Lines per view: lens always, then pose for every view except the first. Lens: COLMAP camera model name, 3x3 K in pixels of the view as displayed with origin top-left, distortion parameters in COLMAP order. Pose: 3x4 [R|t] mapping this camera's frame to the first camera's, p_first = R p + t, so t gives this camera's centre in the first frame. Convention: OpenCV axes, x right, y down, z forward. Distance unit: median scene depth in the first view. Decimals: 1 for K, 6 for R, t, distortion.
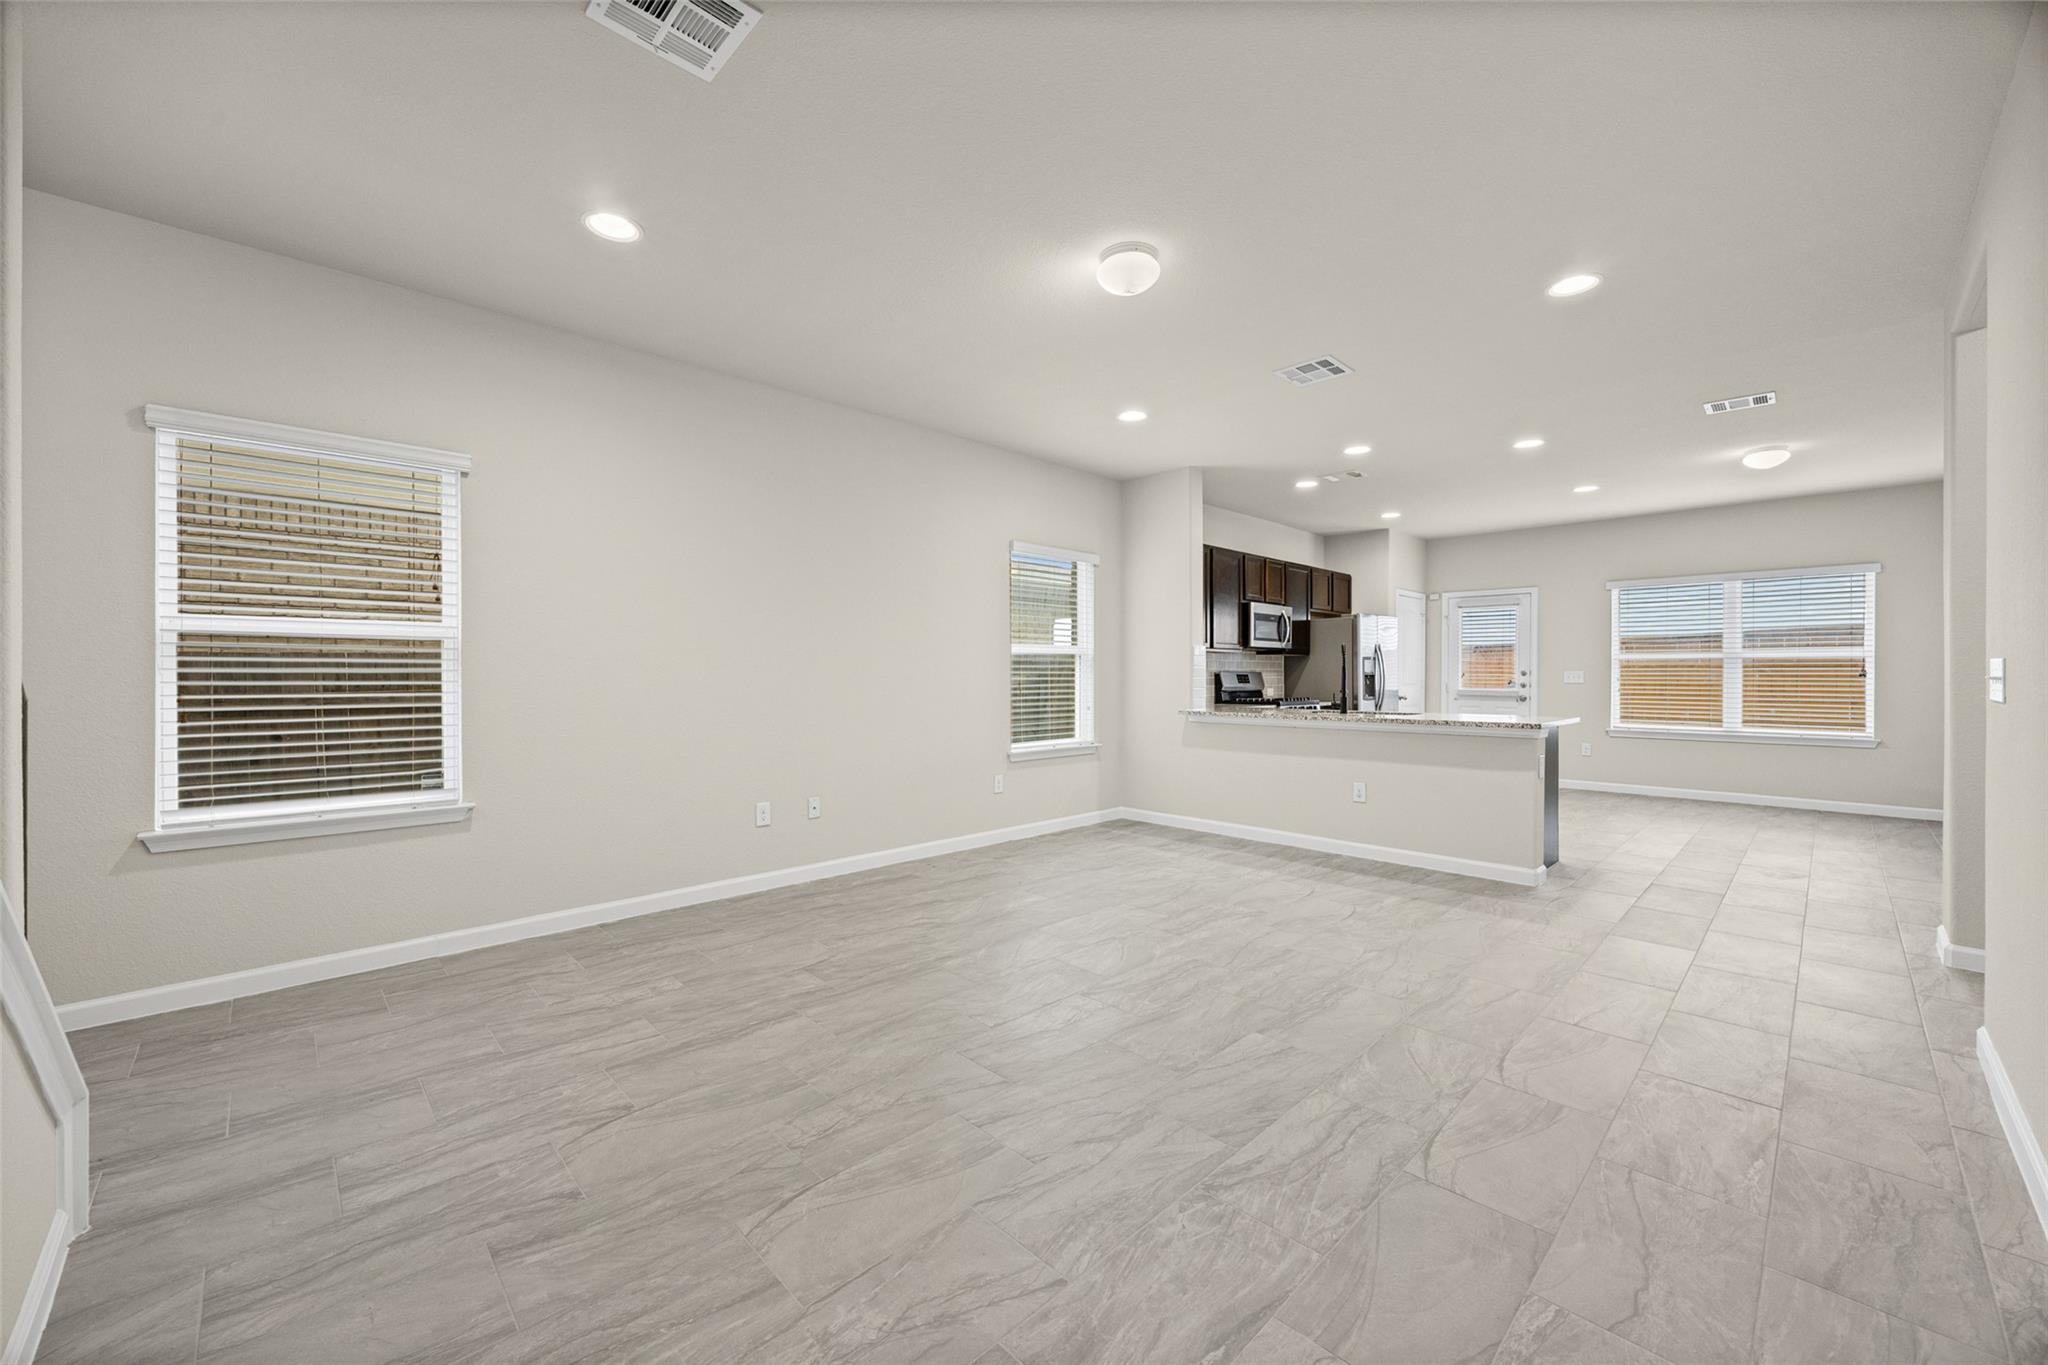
lens RADIAL K [[796.0, 0, 1023.2], [0, 796.0, 685.3], [0, 0, 1]] dist [0.020455, 0.000332]
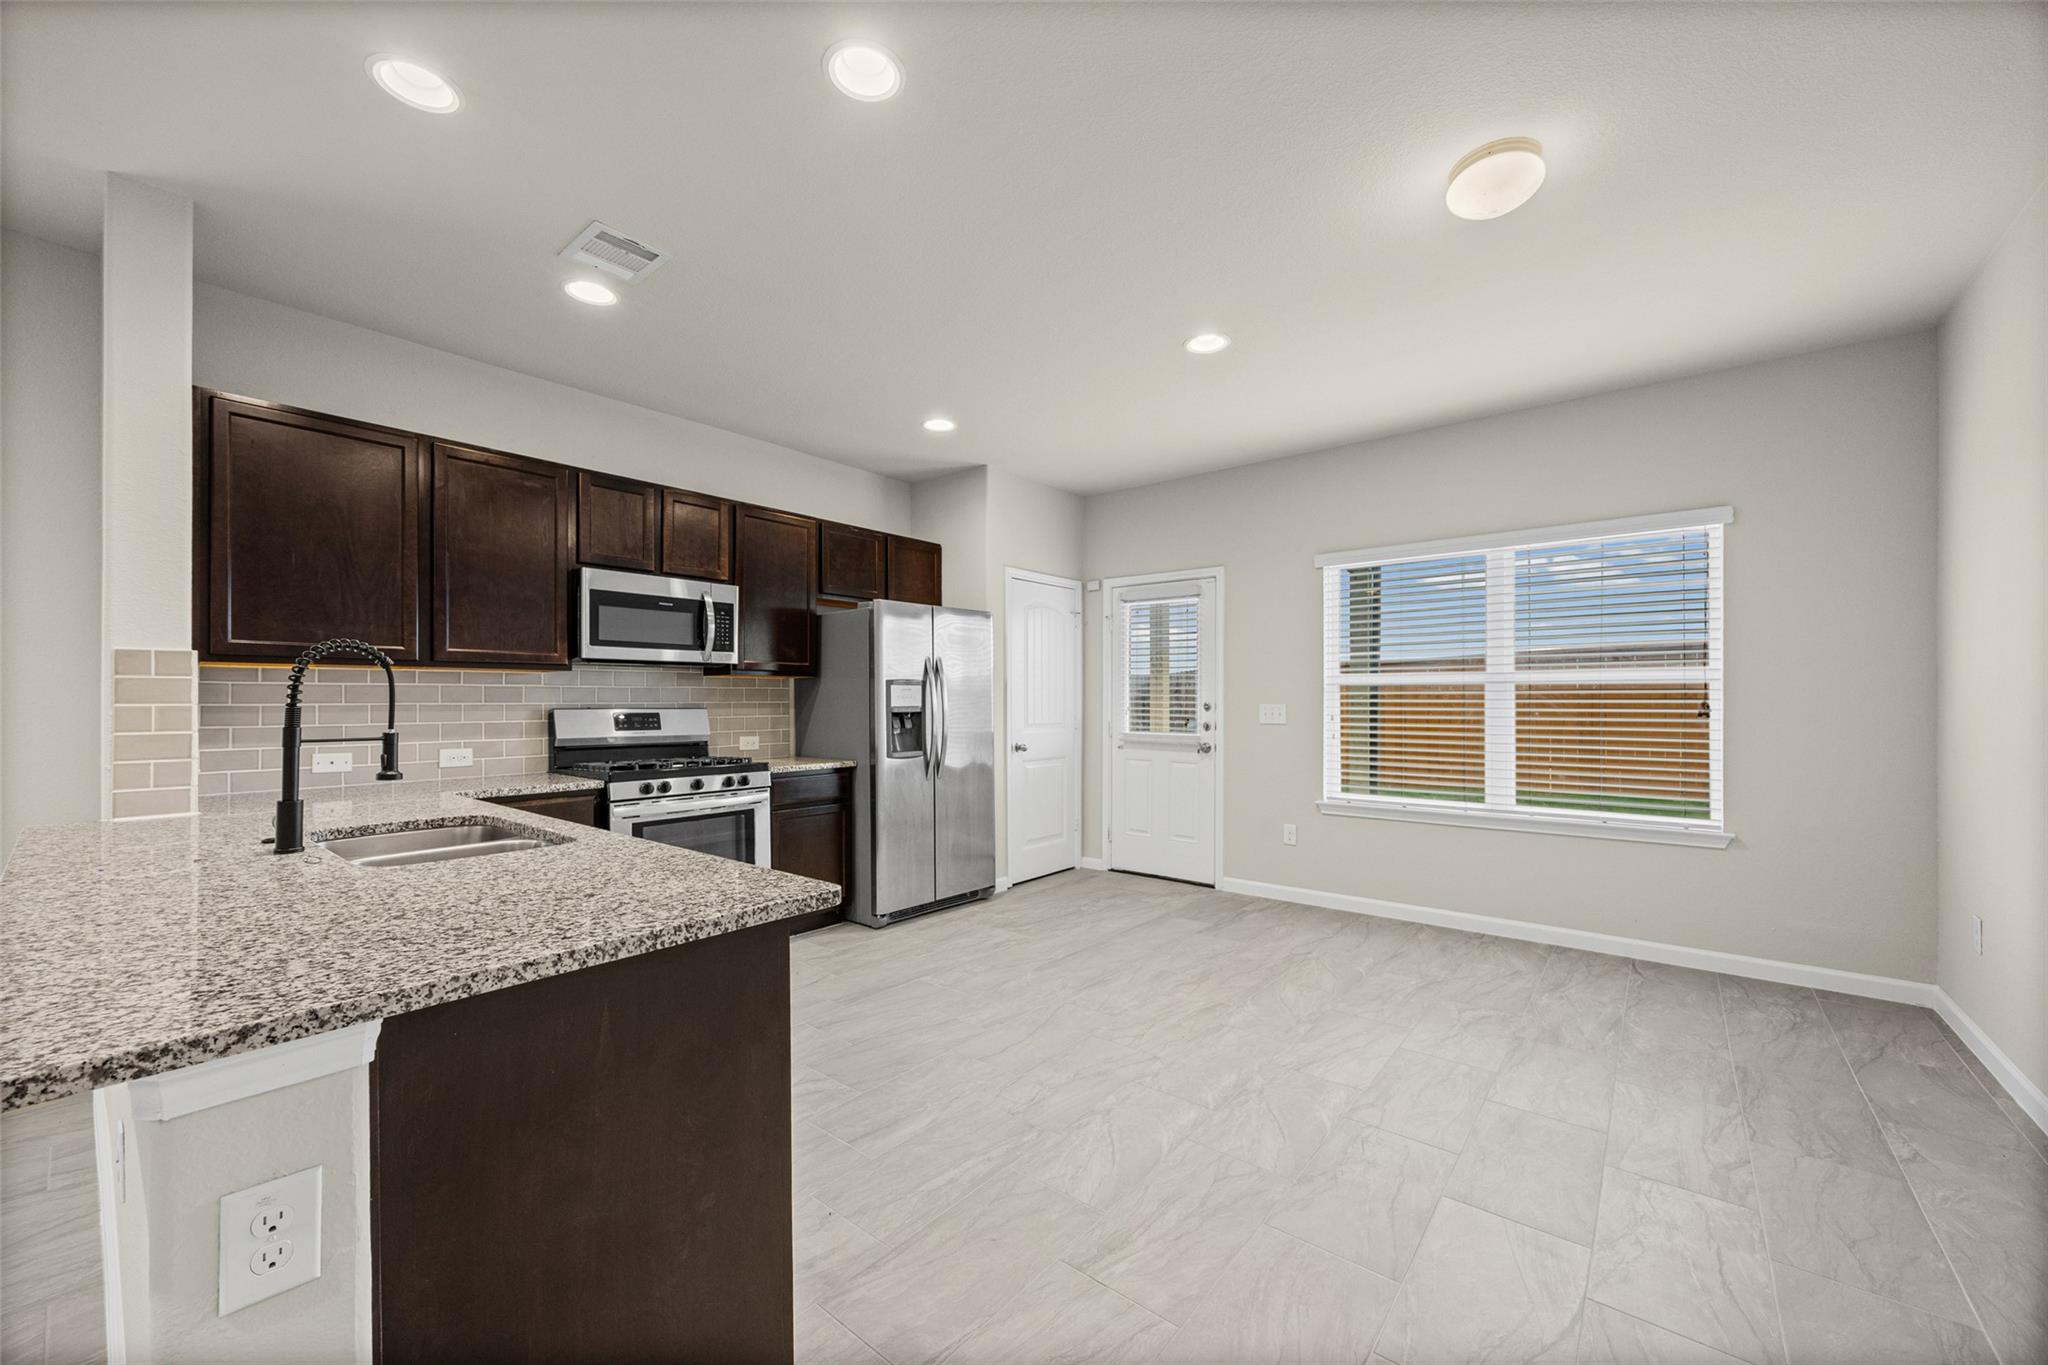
lens RADIAL K [[796.0, 0, 1019.8], [0, 796.0, 696.4], [0, 0, 1]] dist [0.020455, 0.000332]
pose [[0.995713, -0.000075, 0.092492, 1.114804], [0.001354, 0.999904, -0.013762, -0.038998], [-0.092483, 0.013828, 0.995618, 1.068867]]
